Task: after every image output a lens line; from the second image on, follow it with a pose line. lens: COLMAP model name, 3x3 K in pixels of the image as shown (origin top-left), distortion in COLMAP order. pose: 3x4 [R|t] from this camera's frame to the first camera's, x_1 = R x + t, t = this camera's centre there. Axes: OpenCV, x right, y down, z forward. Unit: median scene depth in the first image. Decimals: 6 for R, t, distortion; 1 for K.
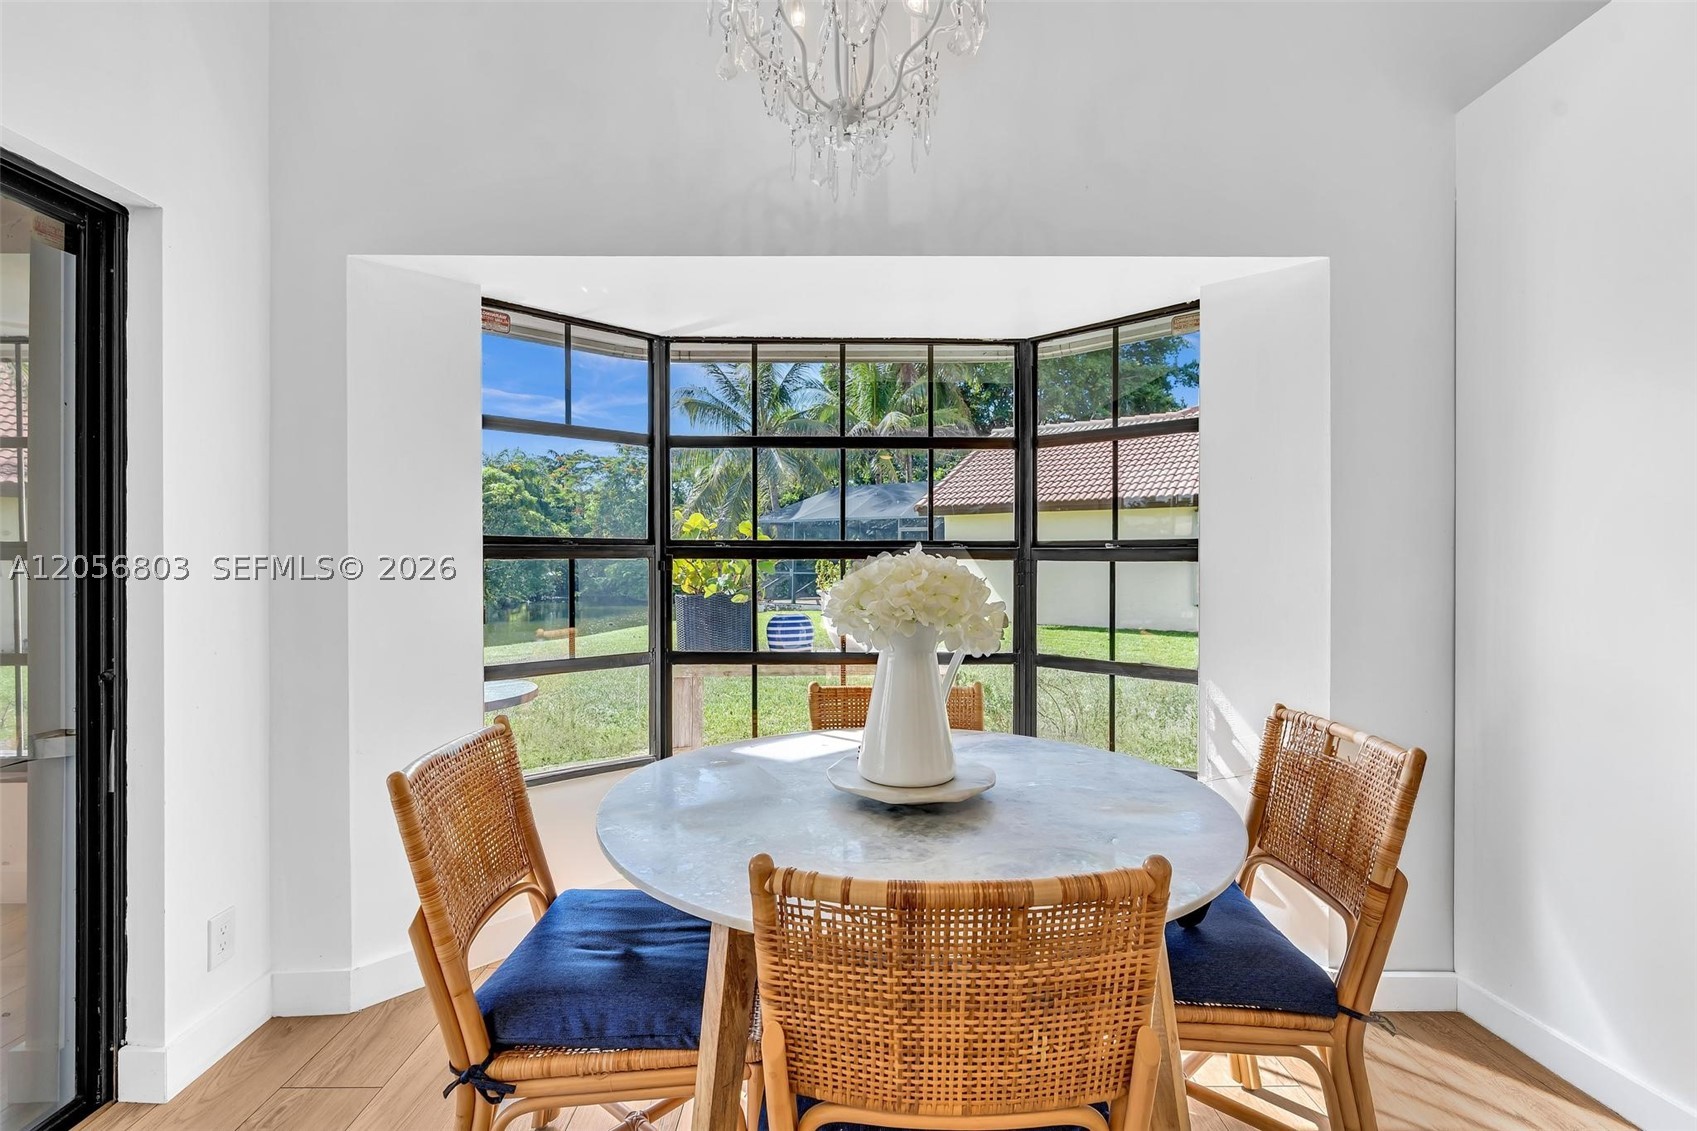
lens RADIAL K [[756.1, 0, 842.1], [0, 756.1, 559.0], [0, 0, 1]] dist [-0.002620, 0.001804]
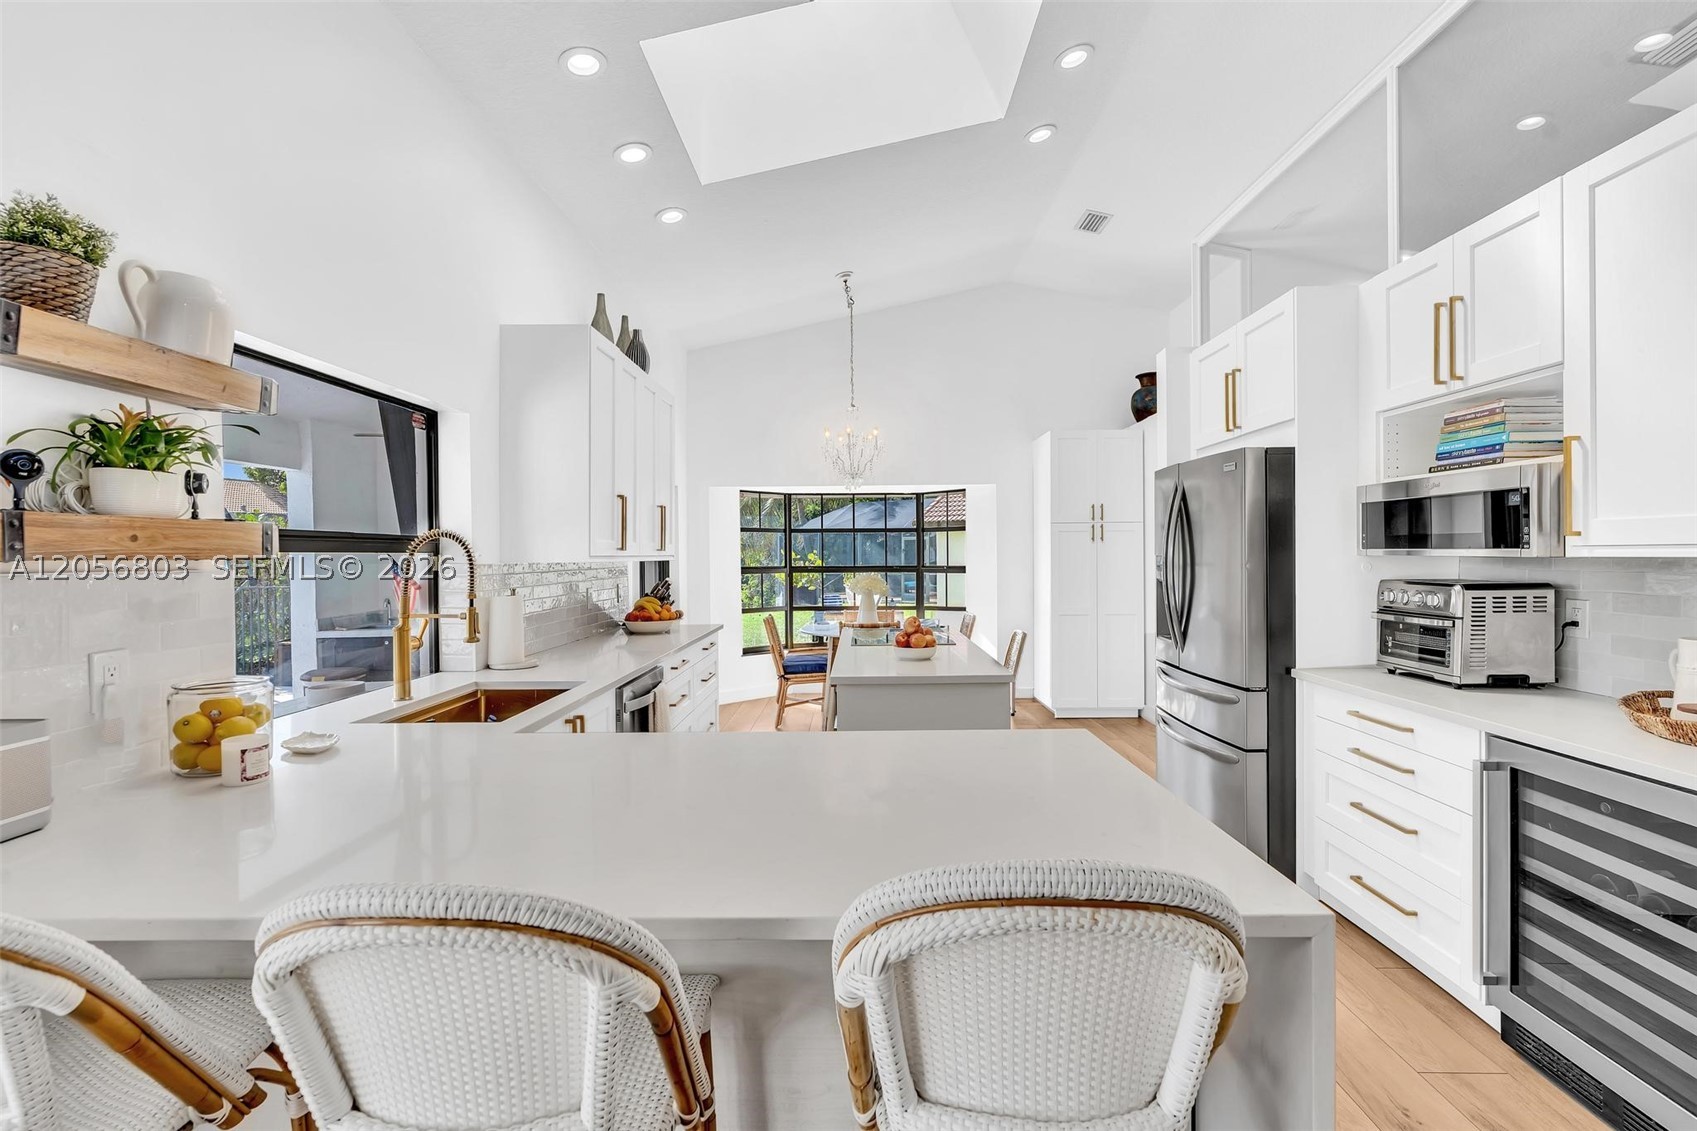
lens RADIAL K [[756.1, 0, 837.6], [0, 756.1, 554.6], [0, 0, 1]] dist [-0.002620, 0.001804]
pose [[0.999637, -0.008245, -0.025630, 0.012400], [0.008179, 0.999963, -0.002666, -0.060276], [0.025651, 0.002455, 0.999668, -1.844935]]
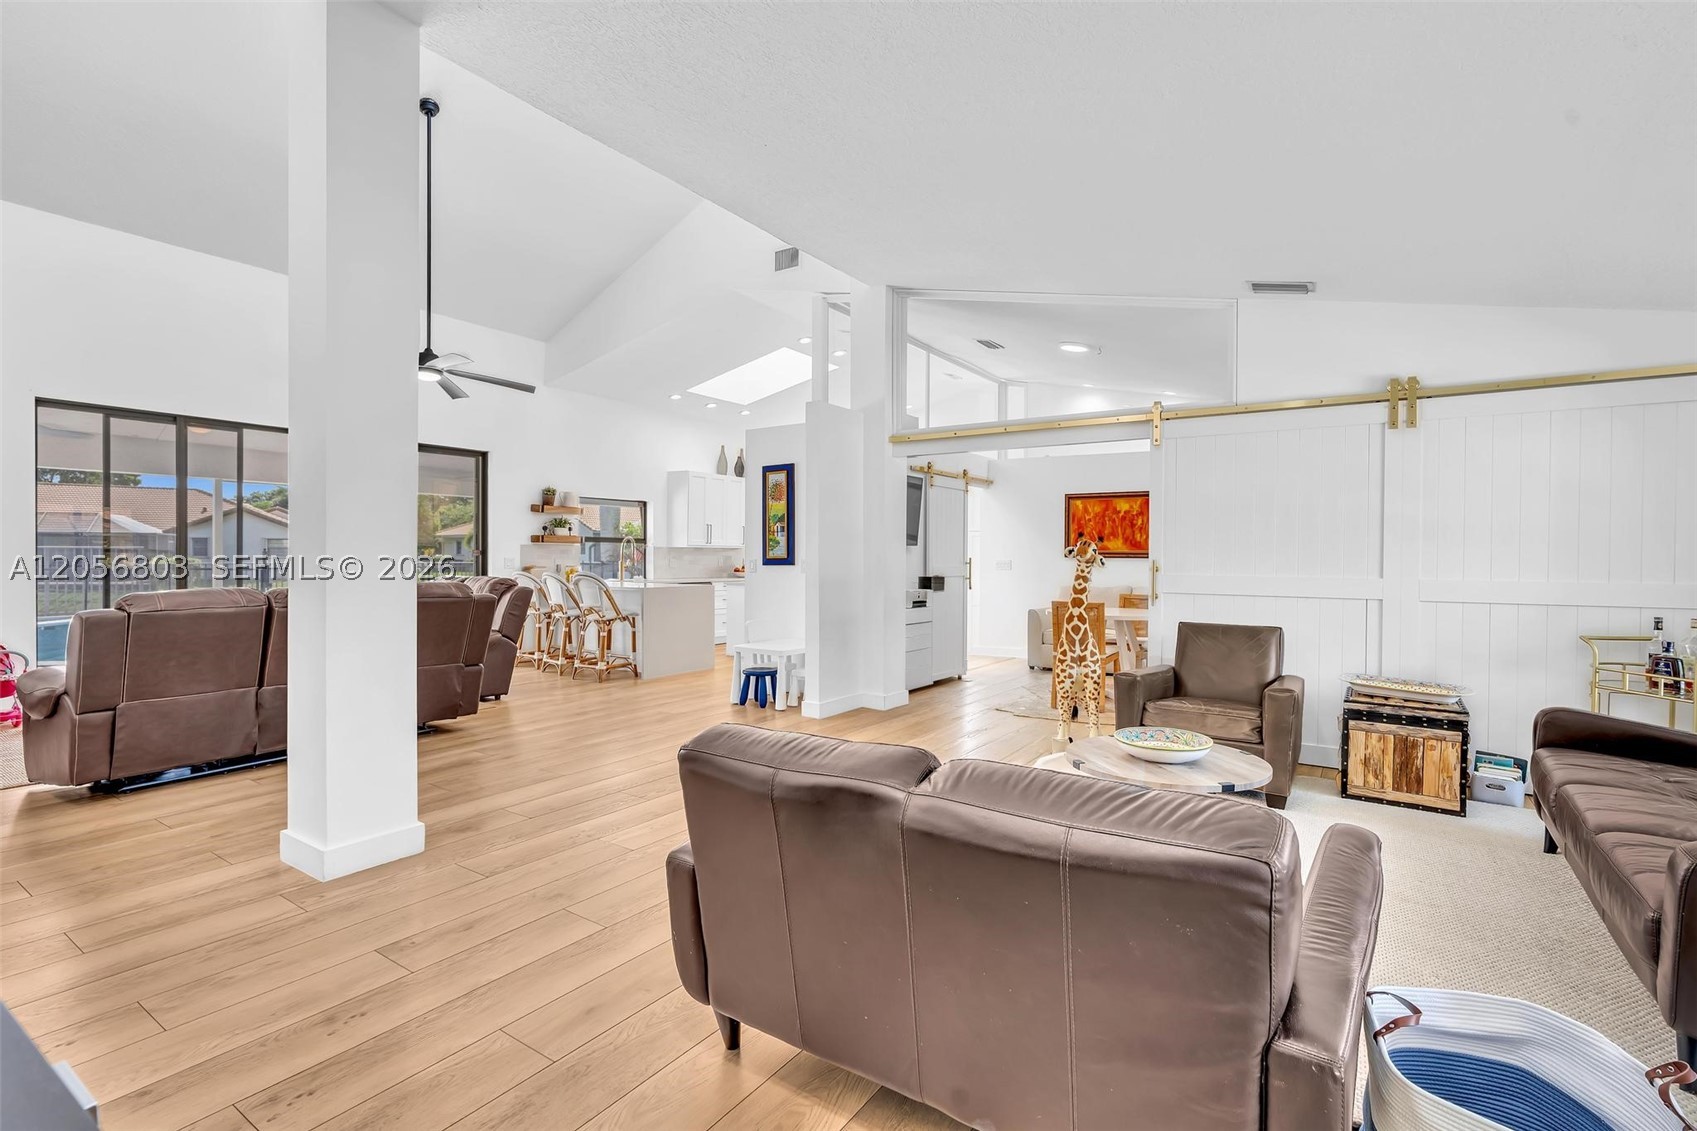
lens RADIAL K [[791.1, 0, 858.5], [0, 791.1, 561.6], [0, 0, 1]] dist [-0.000996, 0.000055]
pose [[0.830214, 0.009994, -0.557355, 2.615159], [-0.009076, 0.999949, 0.004411, -0.004654], [0.557370, 0.001396, 0.830263, -3.523222]]
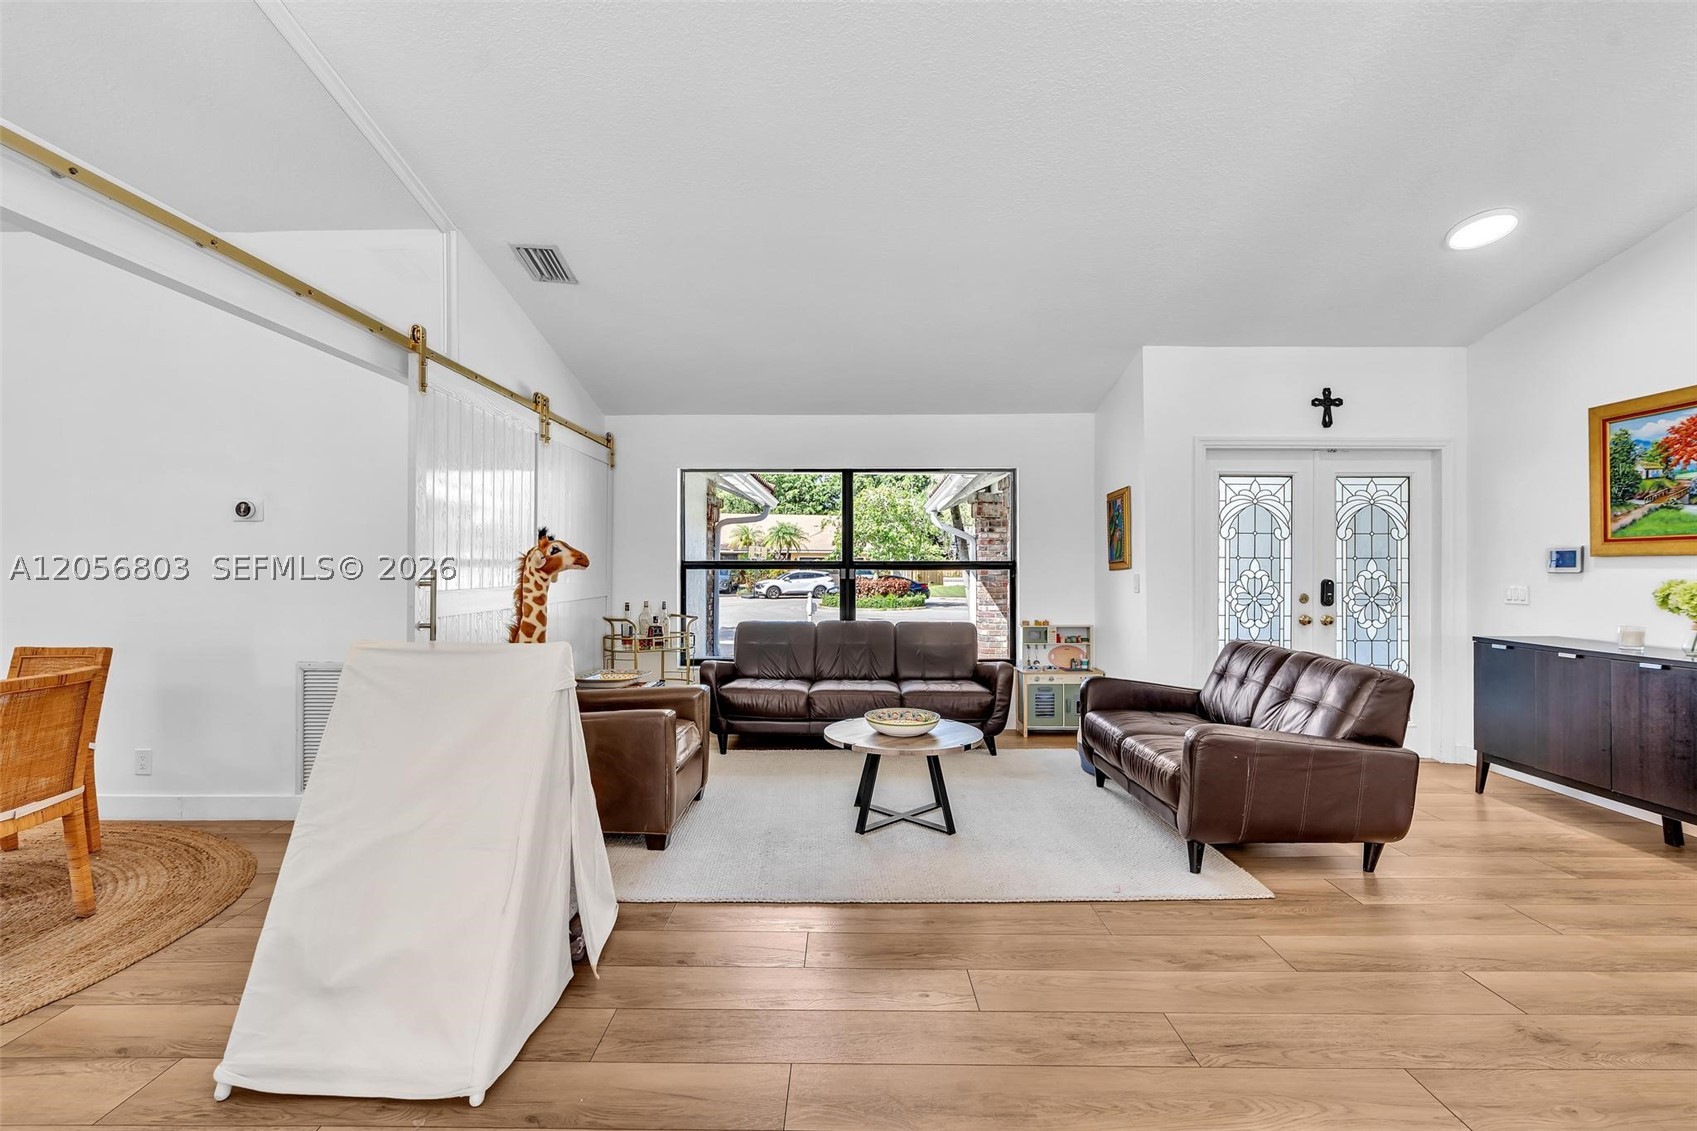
lens RADIAL K [[756.1, 0, 856.0], [0, 756.1, 566.1], [0, 0, 1]] dist [-0.002620, 0.001804]
pose [[0.012377, -0.001930, 0.999922, 0.815854], [-0.002526, 0.999995, 0.001961, -0.015195], [-0.999920, -0.002550, 0.012372, -2.107206]]
